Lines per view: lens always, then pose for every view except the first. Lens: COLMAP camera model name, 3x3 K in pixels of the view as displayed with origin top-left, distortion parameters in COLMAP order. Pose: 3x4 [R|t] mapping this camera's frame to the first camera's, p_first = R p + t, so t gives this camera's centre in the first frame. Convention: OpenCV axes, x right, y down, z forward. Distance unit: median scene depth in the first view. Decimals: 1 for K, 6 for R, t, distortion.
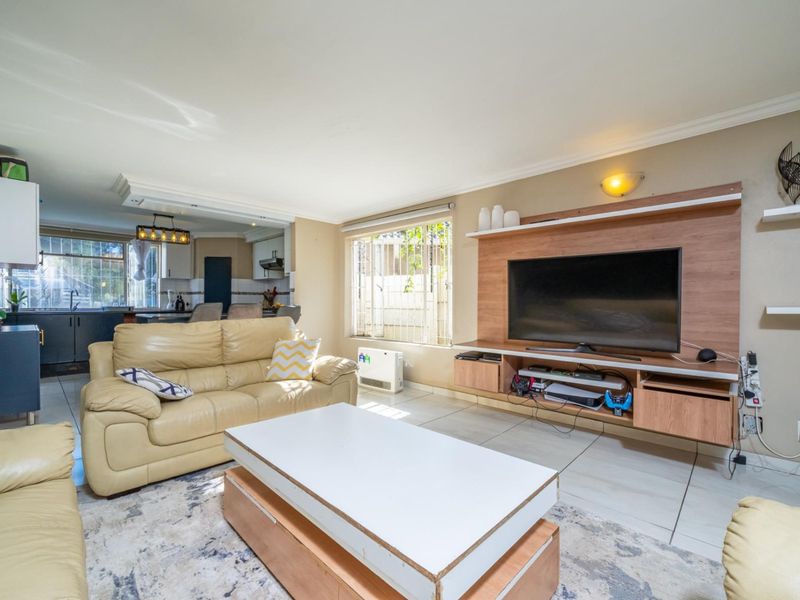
lens RADIAL K [[358.2, 0, 402.3], [0, 358.2, 302.5], [0, 0, 1]] dist [-0.000189, -0.000530]
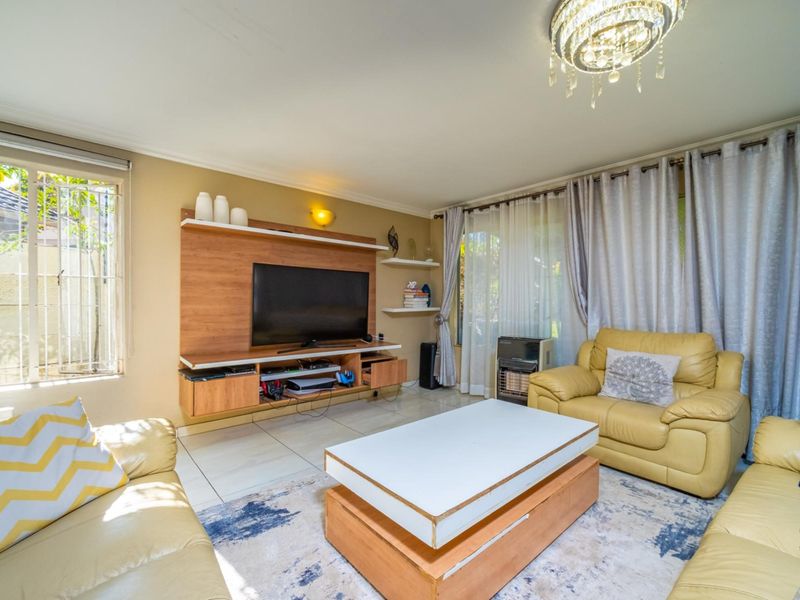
lens RADIAL K [[358.2, 0, 403.7], [0, 358.2, 301.0], [0, 0, 1]] dist [-0.000189, -0.000530]
pose [[0.078281, 0.000813, 0.996931, -0.587051], [-0.001790, 0.999998, -0.000675, -0.016606], [-0.996930, -0.001732, 0.078283, 0.508720]]
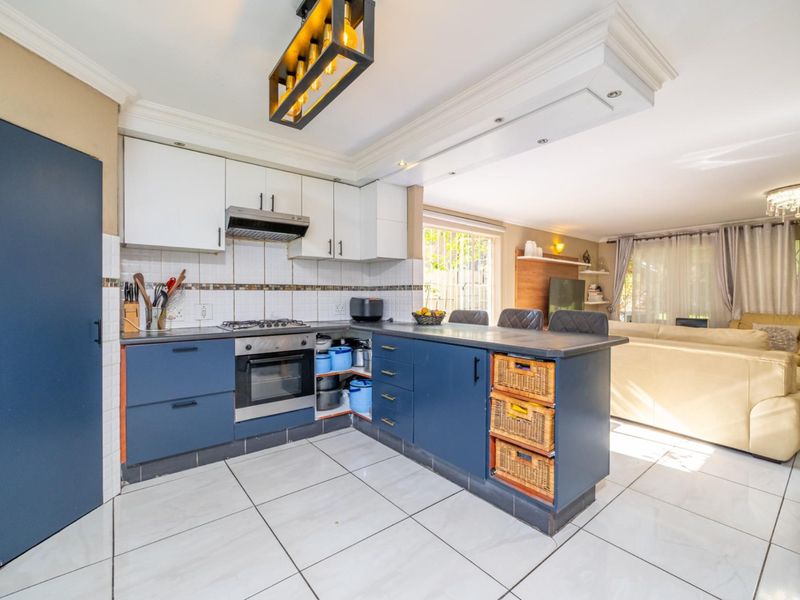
lens RADIAL K [[358.2, 0, 401.9], [0, 358.2, 300.4], [0, 0, 1]] dist [-0.000189, -0.000530]
pose [[0.126952, -0.014089, 0.991809, -1.466299], [0.001065, 0.999900, 0.014068, -0.030049], [-0.991908, -0.000730, 0.126954, 1.437304]]
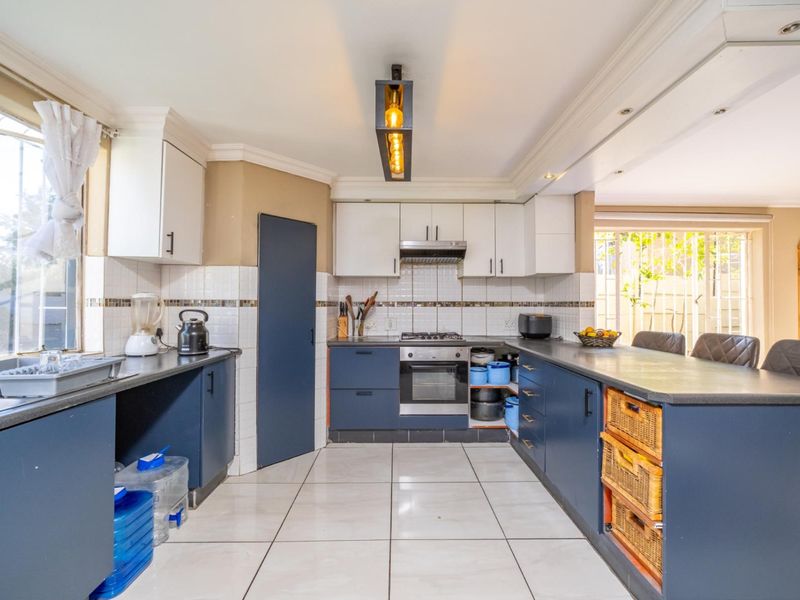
lens RADIAL K [[358.2, 0, 404.3], [0, 358.2, 301.5], [0, 0, 1]] dist [-0.000189, -0.000530]
pose [[0.706215, 0.006317, 0.707969, -1.424628], [-0.000614, 0.999965, -0.008310, -0.050730], [-0.707997, 0.005434, 0.706195, 1.212256]]
